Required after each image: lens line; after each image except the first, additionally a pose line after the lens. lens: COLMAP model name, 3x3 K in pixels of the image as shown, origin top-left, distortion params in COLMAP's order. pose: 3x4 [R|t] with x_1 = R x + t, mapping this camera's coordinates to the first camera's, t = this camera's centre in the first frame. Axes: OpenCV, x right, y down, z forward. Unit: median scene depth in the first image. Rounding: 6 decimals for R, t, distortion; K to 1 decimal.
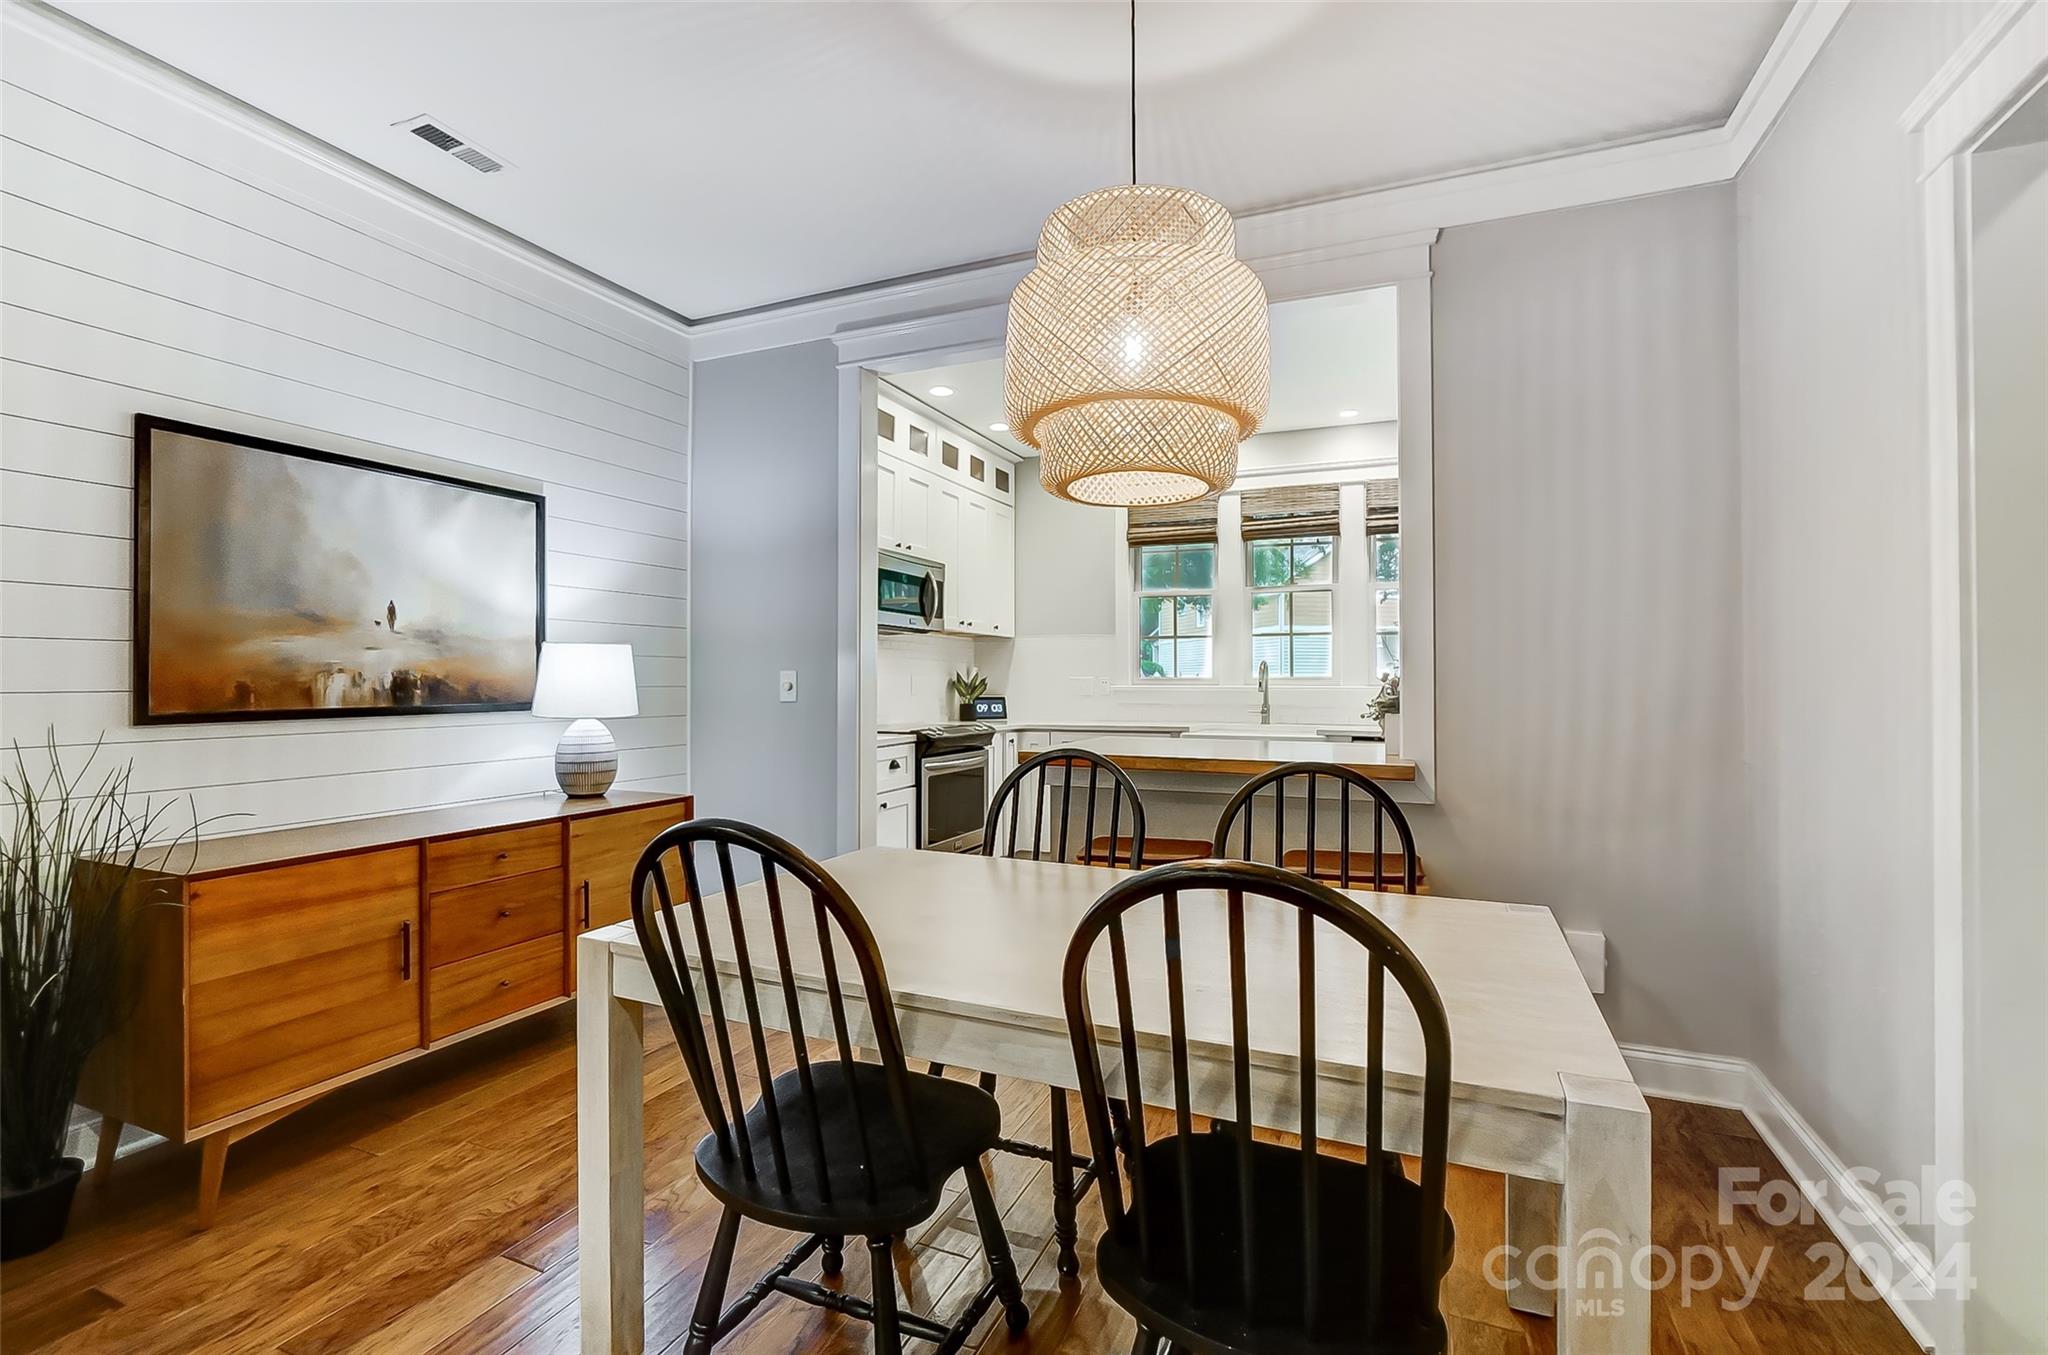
lens RADIAL K [[925.0, 0, 1005.0], [0, 925.0, 661.8], [0, 0, 1]] dist [0.000482, 0.000358]
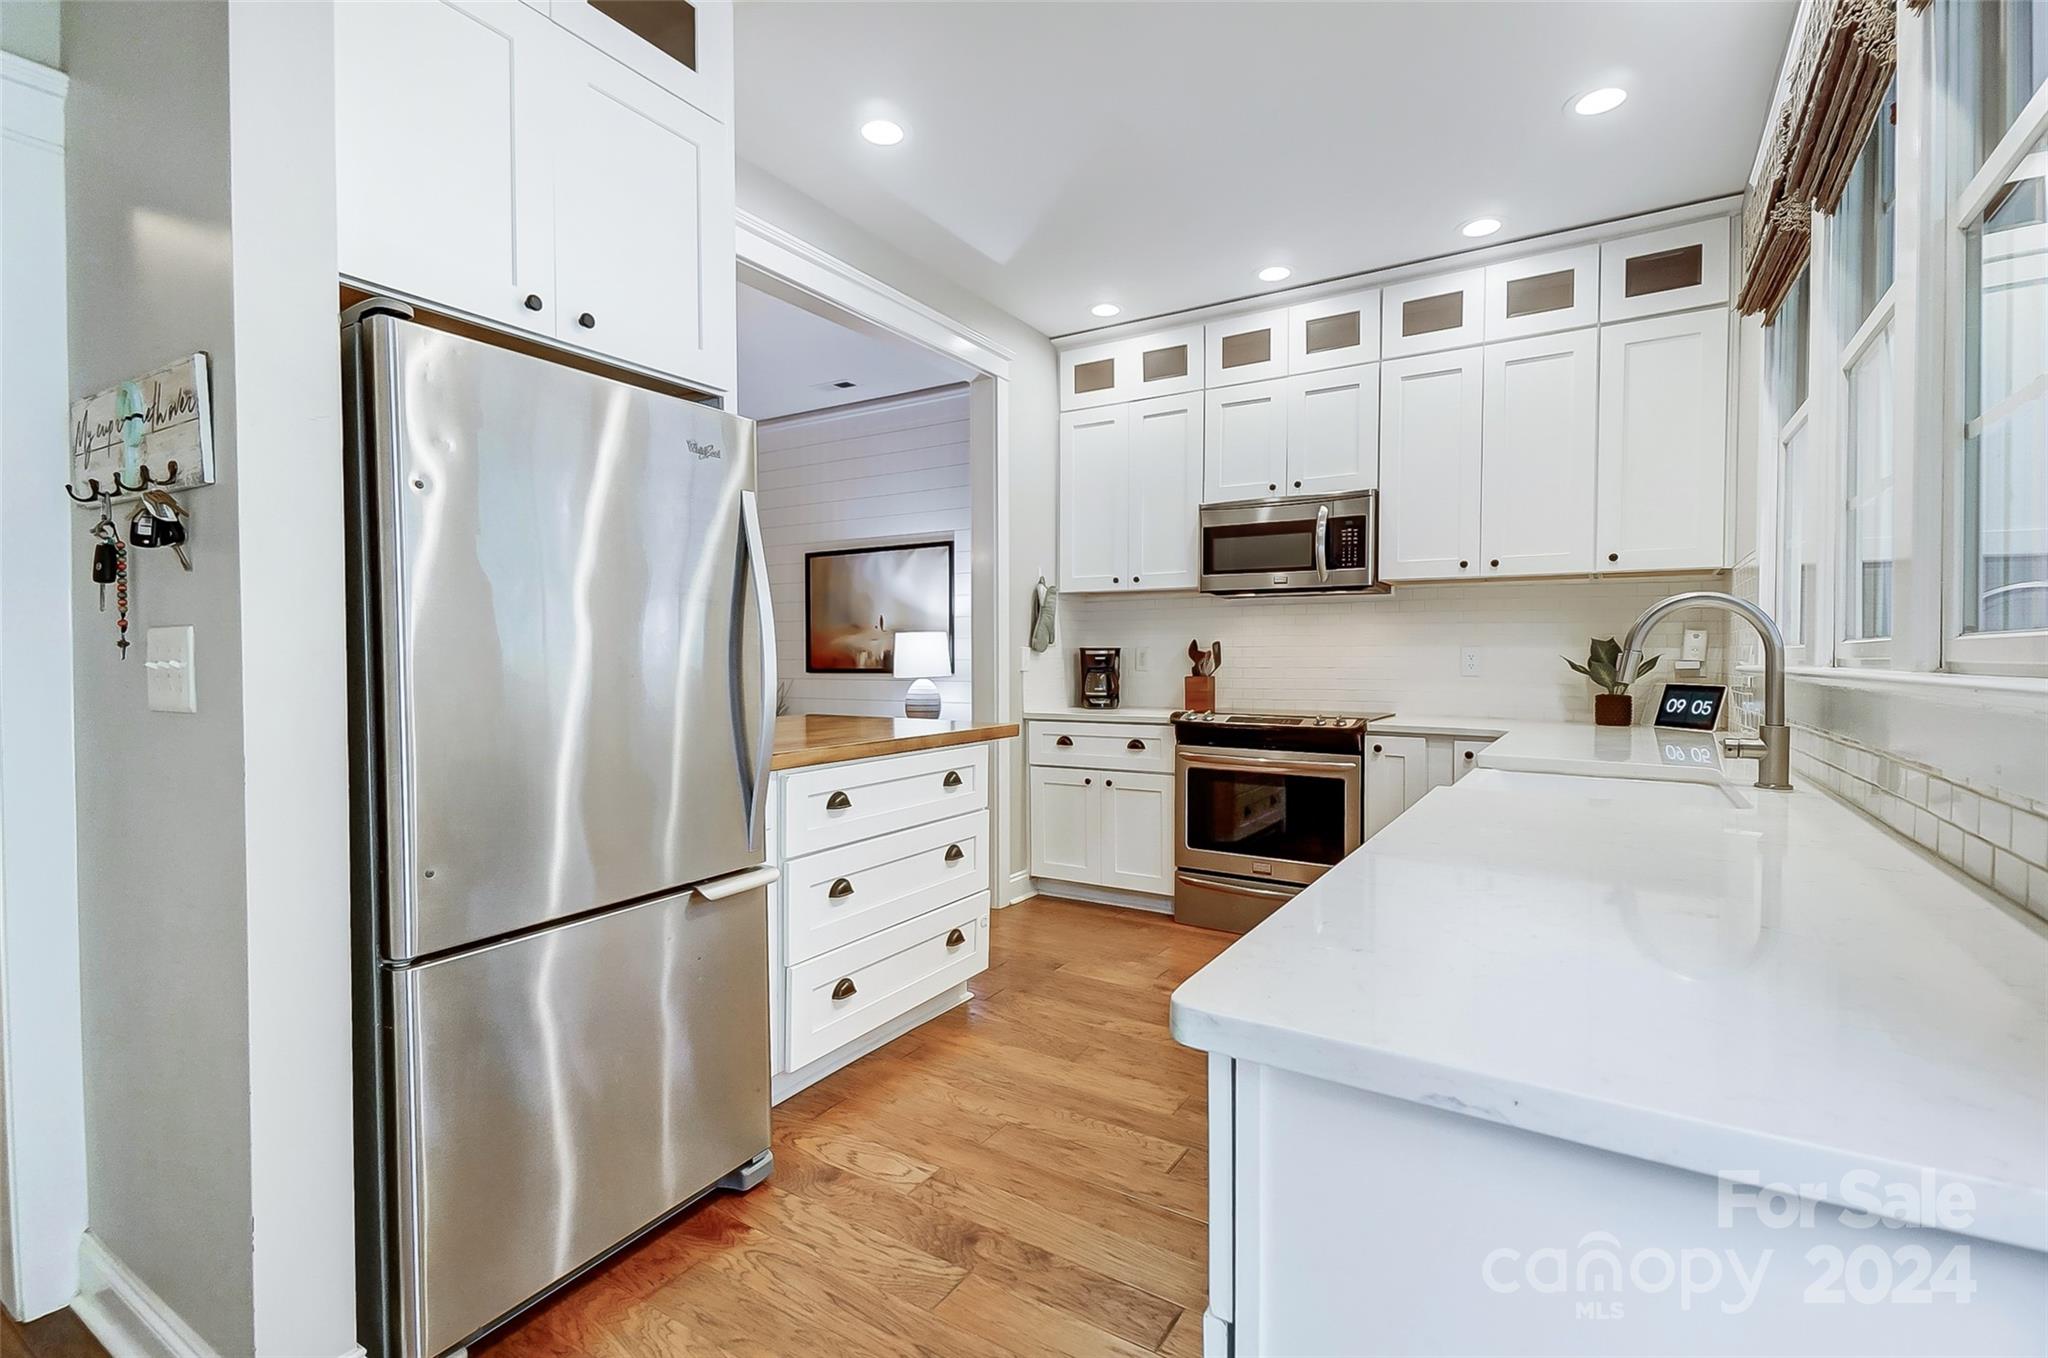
lens RADIAL K [[906.5, 0, 1022.6], [0, 906.5, 706.5], [0, 0, 1]] dist [-0.058807, 0.022467]
pose [[-0.136548, 0.056173, -0.989040, 1.070646], [0.022348, 0.998312, 0.053614, 0.027726], [0.990381, -0.014782, -0.137573, 1.367521]]
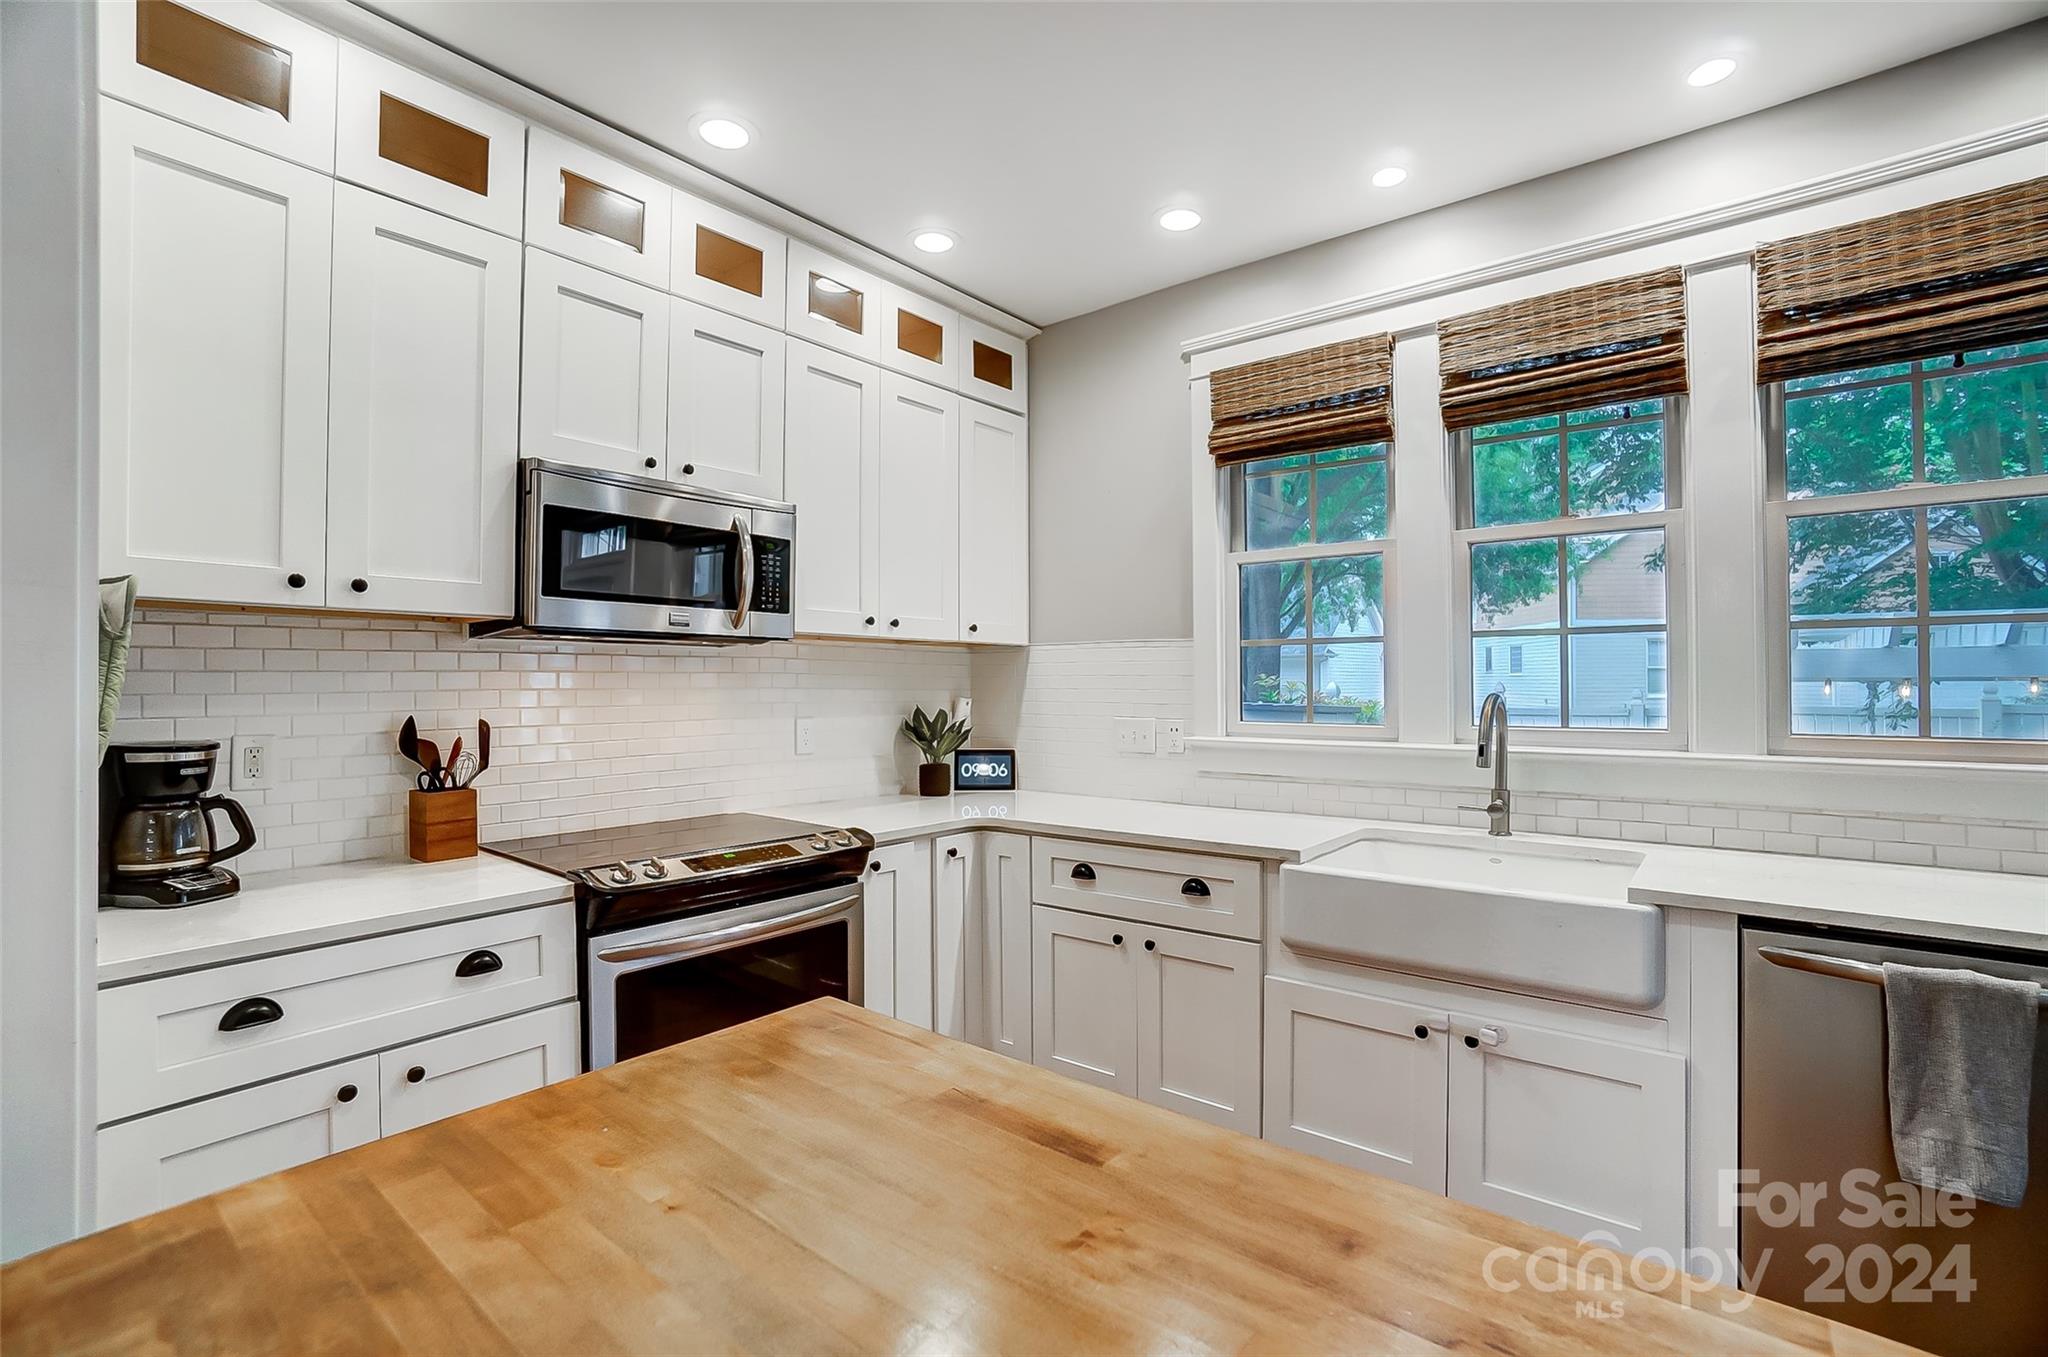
lens RADIAL K [[913.7, 0, 1024.0], [0, 913.7, 678.5], [0, 0, 1]] dist [-0.057848, 0.021248]
pose [[0.966386, -0.006652, -0.257011, 0.300423], [0.010178, 0.999871, 0.012390, -0.026309], [0.256895, -0.014589, 0.966329, 0.916711]]
